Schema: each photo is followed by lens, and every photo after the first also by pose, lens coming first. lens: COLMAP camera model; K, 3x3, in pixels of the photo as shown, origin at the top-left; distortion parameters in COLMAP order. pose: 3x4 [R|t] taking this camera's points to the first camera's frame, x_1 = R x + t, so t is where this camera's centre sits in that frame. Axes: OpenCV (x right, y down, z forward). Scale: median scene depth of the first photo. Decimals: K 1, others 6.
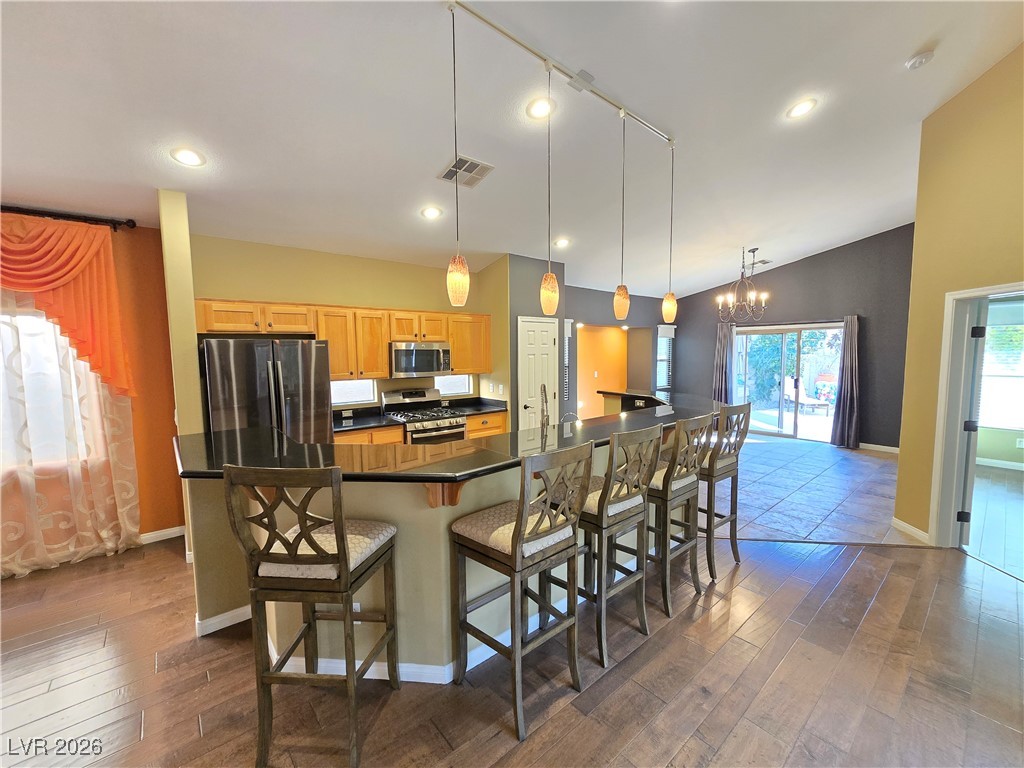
lens RADIAL K [[419.5, 0, 512.2], [0, 419.5, 387.9], [0, 0, 1]] dist [-0.004725, 0.000930]
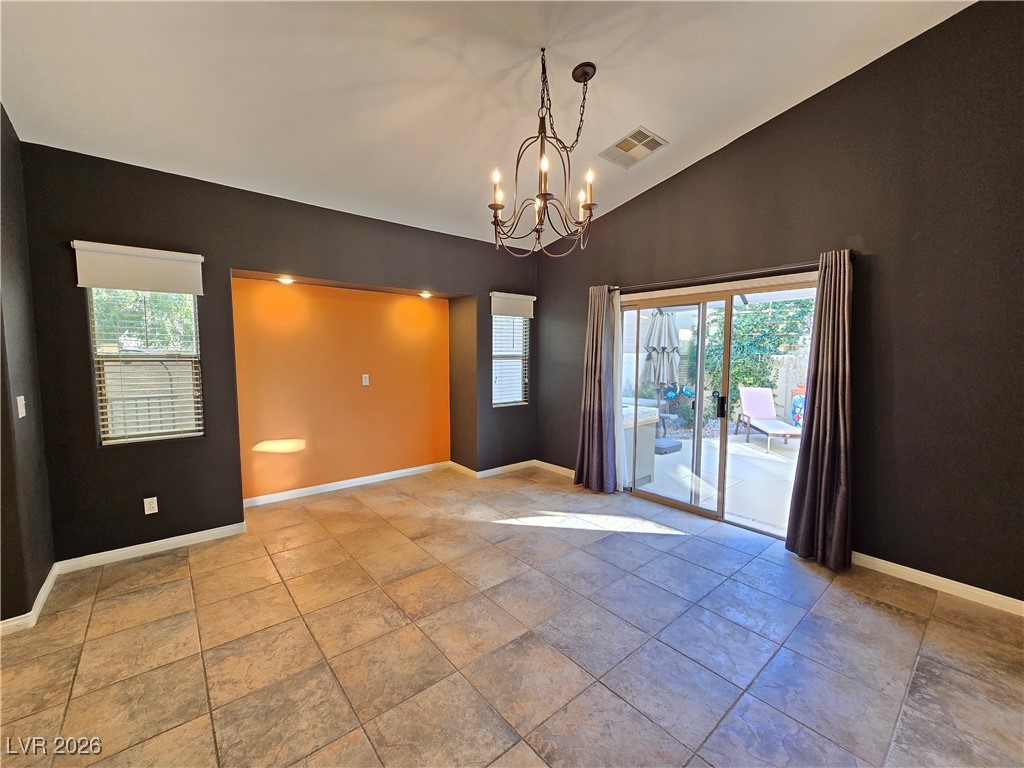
lens RADIAL K [[416.5, 0, 512.4], [0, 416.5, 387.8], [0, 0, 1]] dist [-0.000010, 0.000396]
pose [[0.999828, 0.017097, -0.007203, 0.434157], [-0.017125, 0.999846, -0.003905, -0.025982], [0.007135, 0.004027, 0.999966, 0.512693]]
